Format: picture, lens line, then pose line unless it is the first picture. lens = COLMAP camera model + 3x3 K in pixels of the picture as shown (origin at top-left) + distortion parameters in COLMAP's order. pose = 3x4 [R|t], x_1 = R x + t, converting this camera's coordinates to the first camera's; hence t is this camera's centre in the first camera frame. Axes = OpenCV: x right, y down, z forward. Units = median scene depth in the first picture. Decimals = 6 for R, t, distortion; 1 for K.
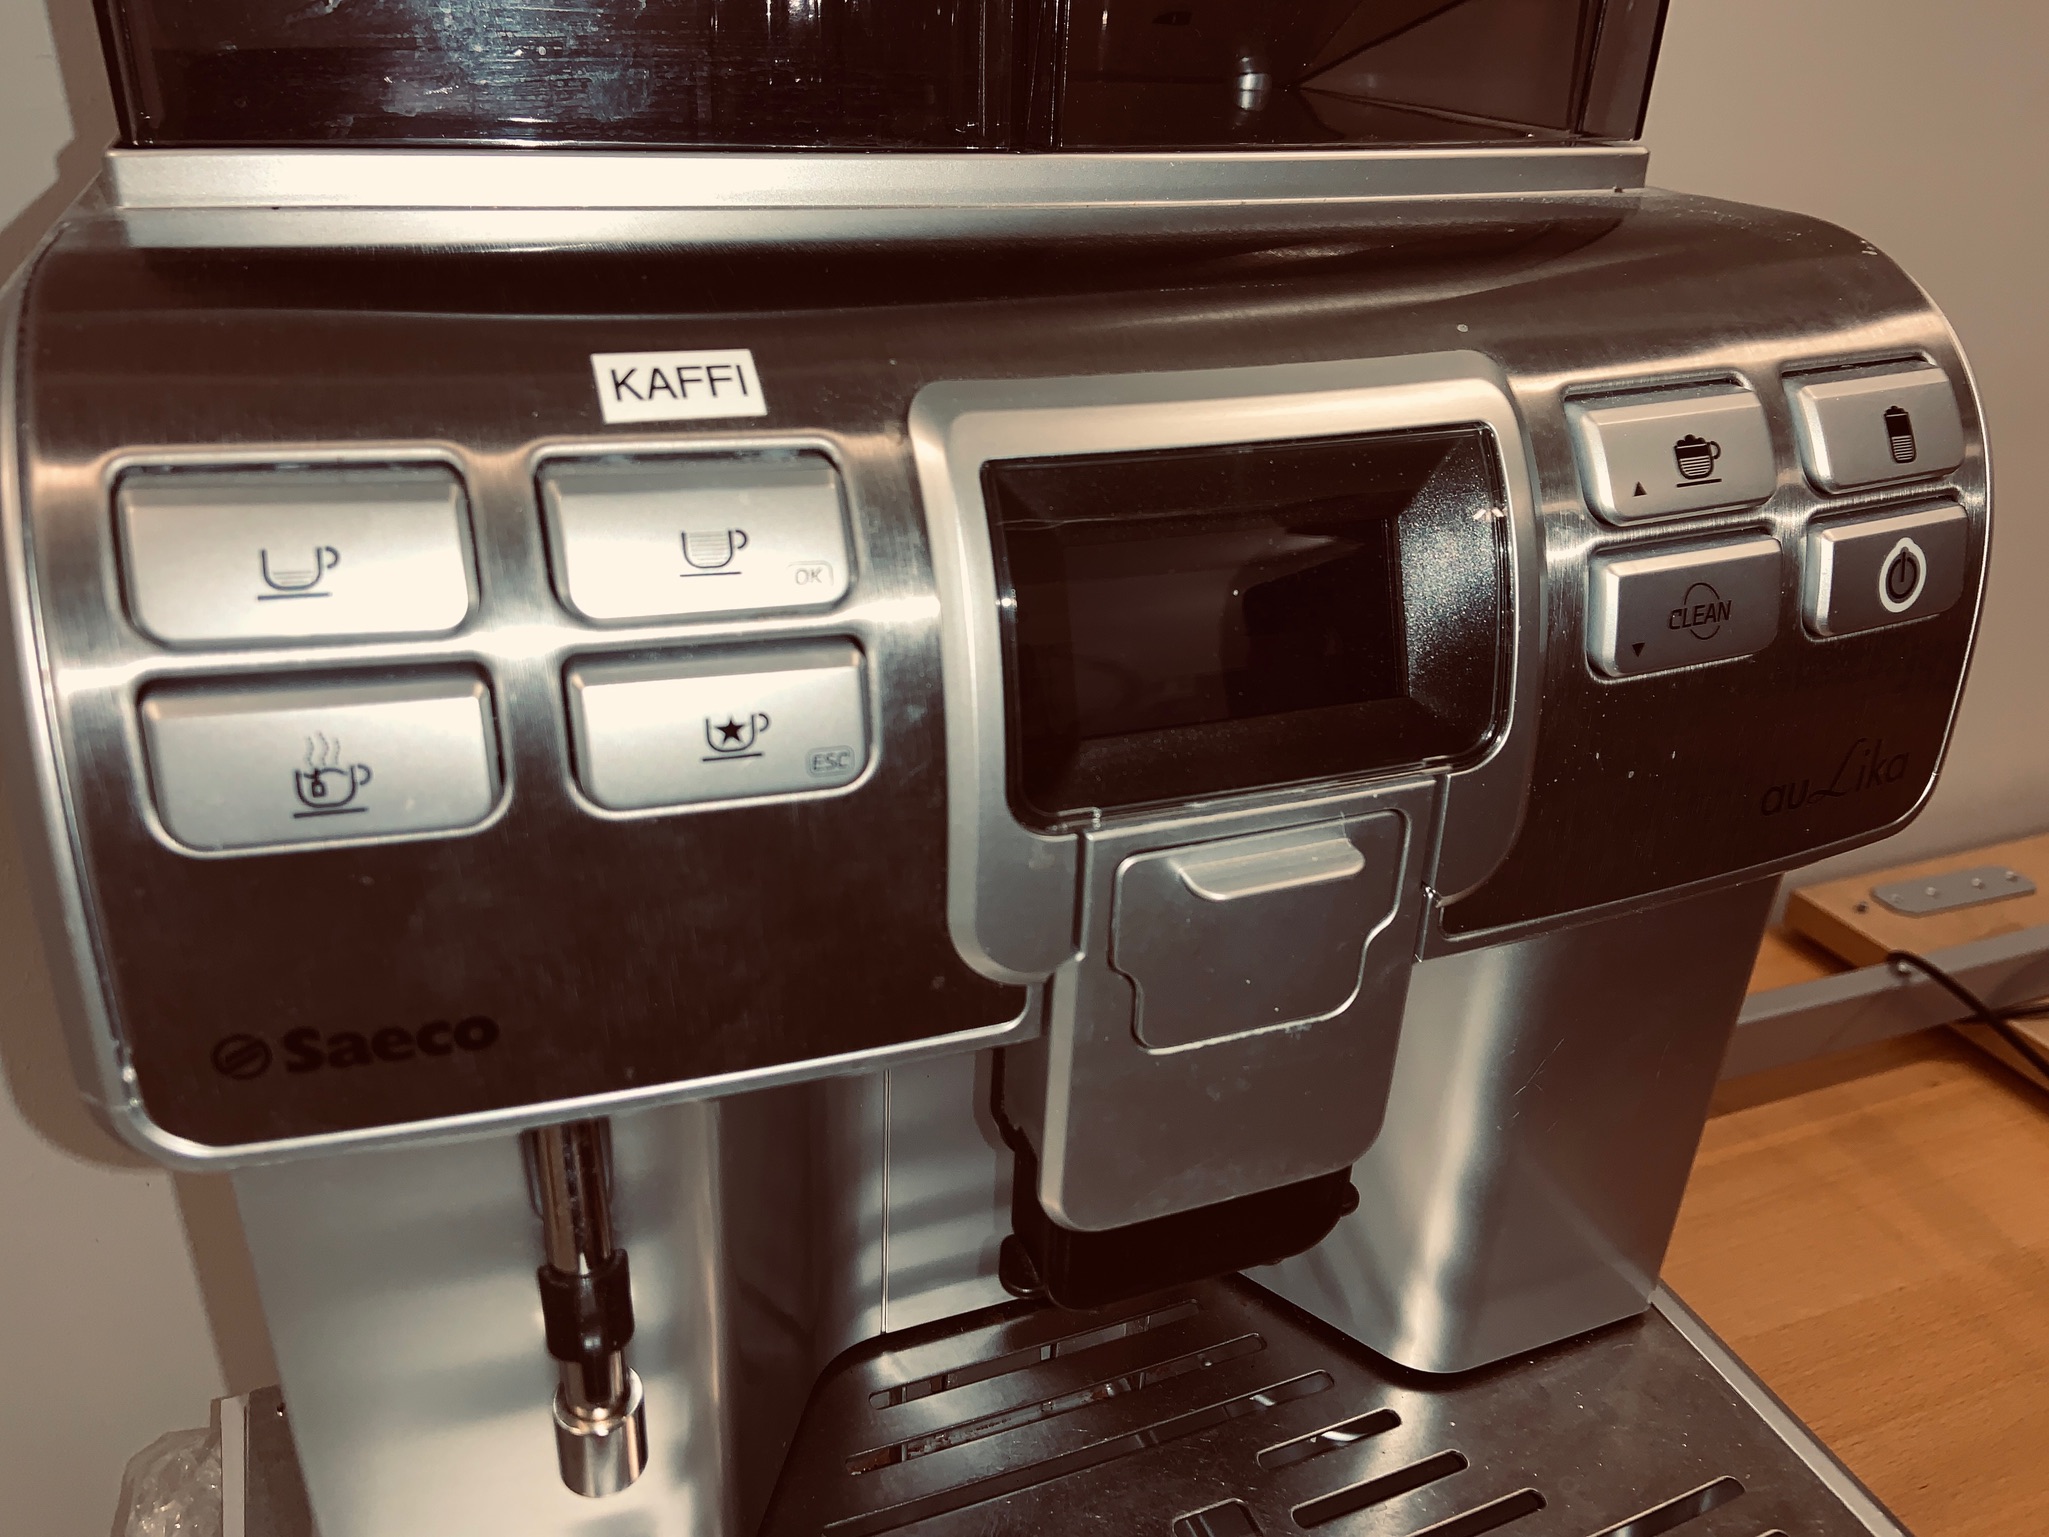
lens RADIAL K [[1567.8, 0, 1015.7], [0, 1567.8, 746.7], [0, 0, 1]] dist [0.117861, -0.161451]
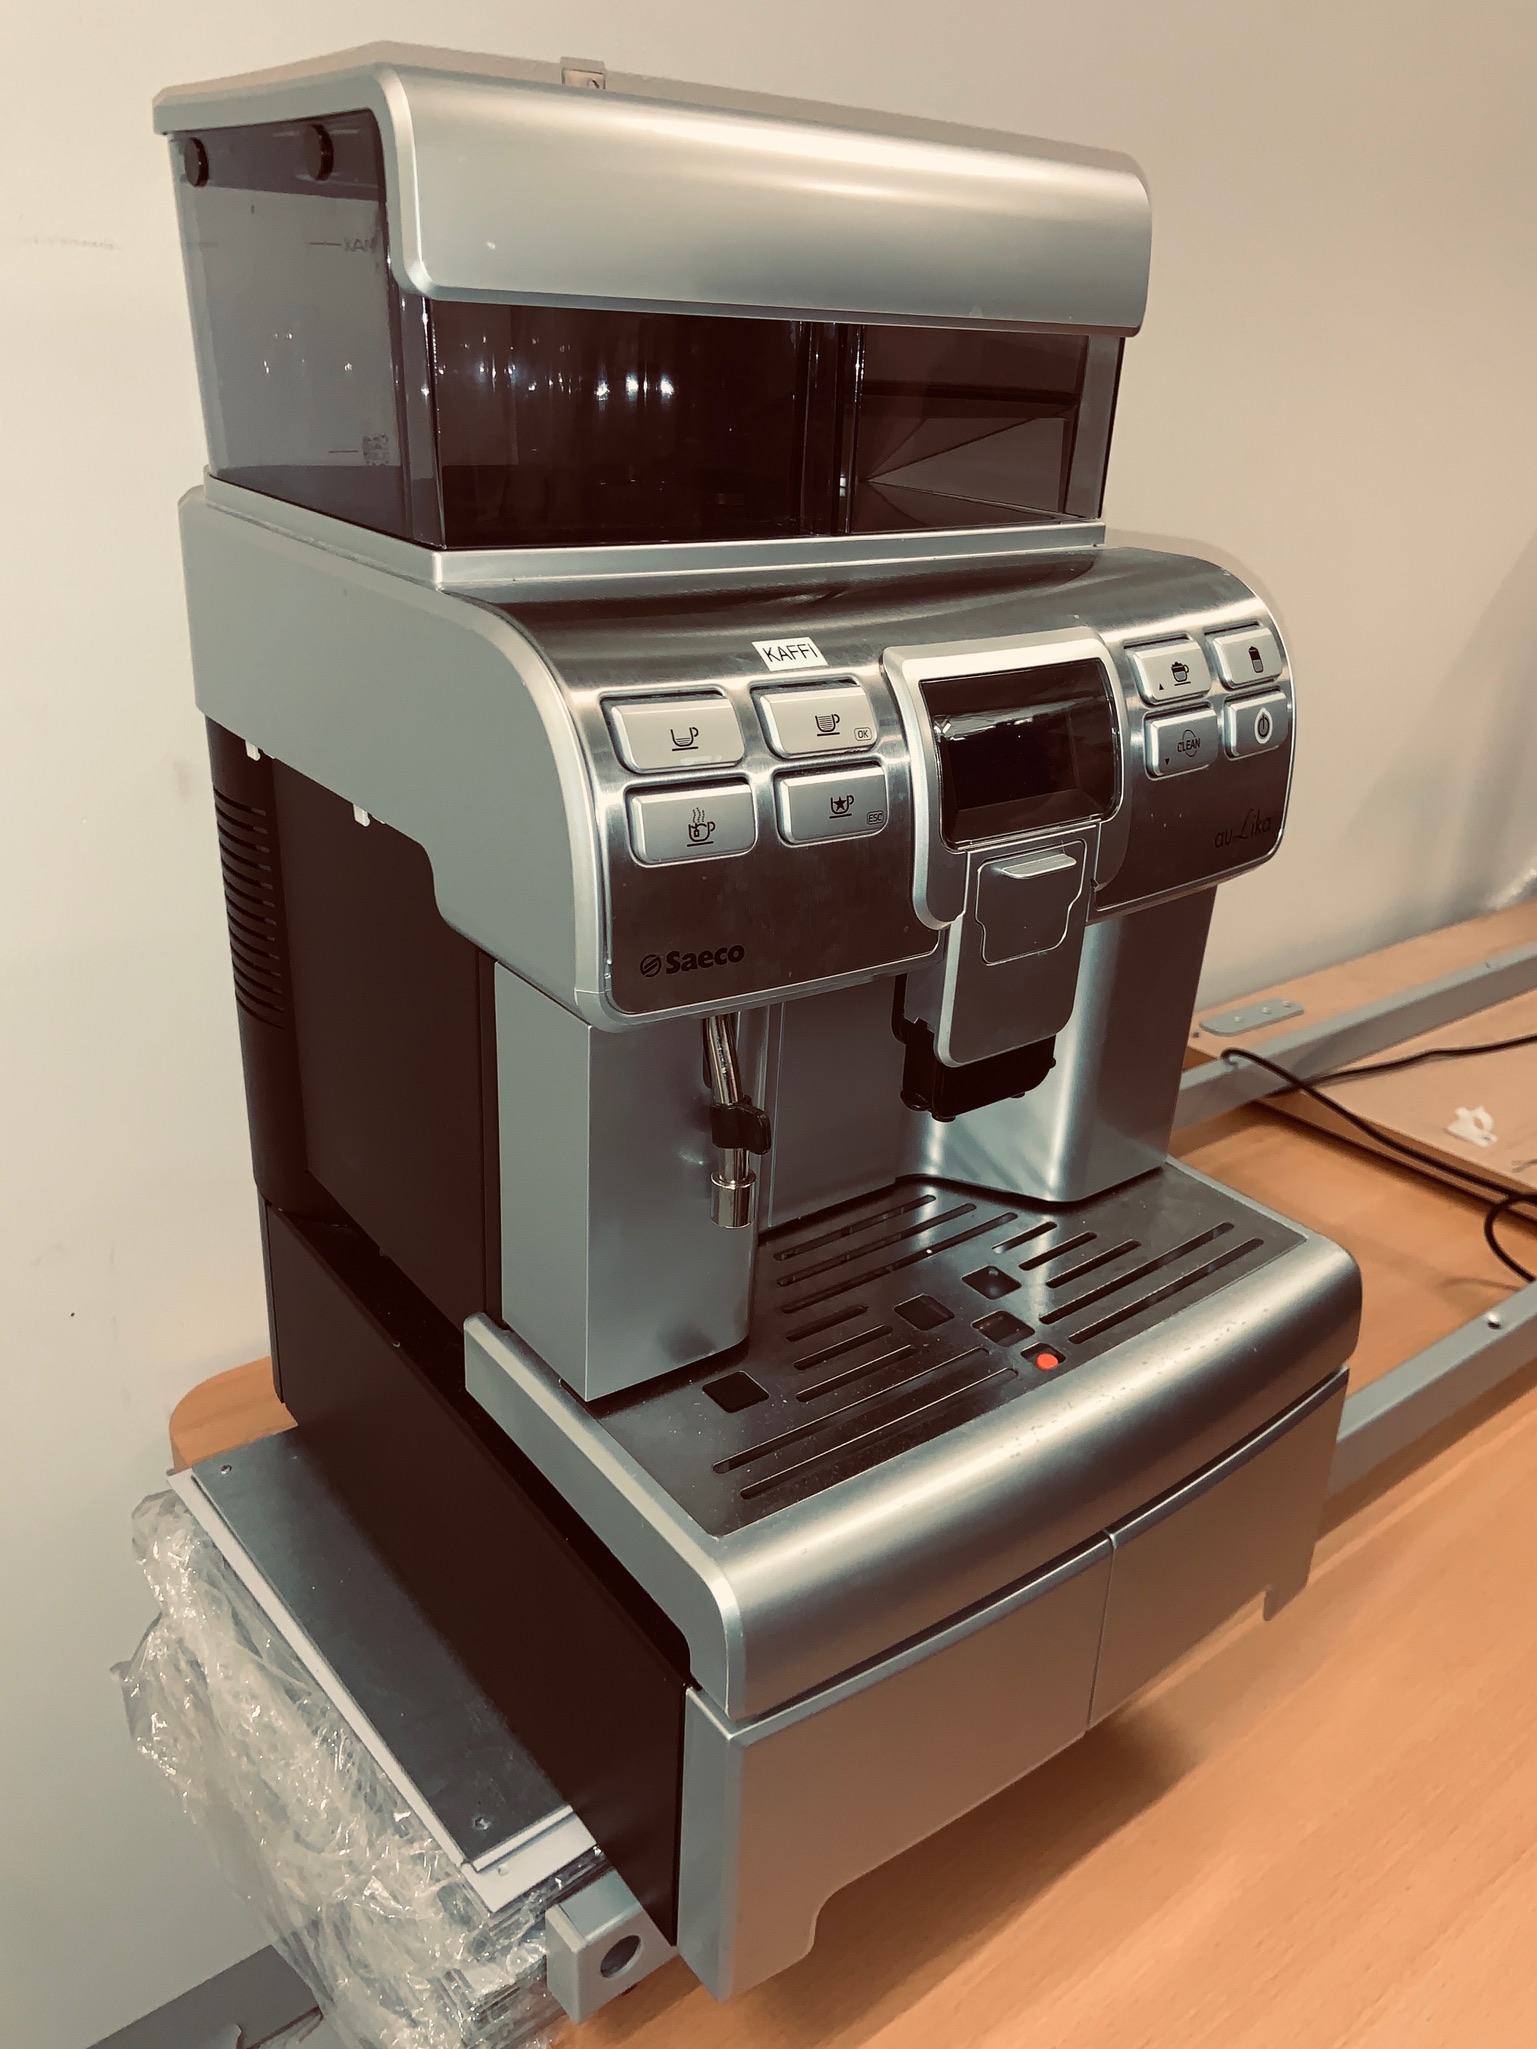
lens RADIAL K [[1567.8, 0, 802.5], [0, 1567.8, 1020.0], [0, 0, 1]] dist [0.117861, -0.161451]
pose [[0.954387, -0.108864, 0.278019, -0.712961], [0.116791, 0.993083, -0.012062, 0.254334], [-0.274783, 0.043982, 0.960500, -0.905937]]
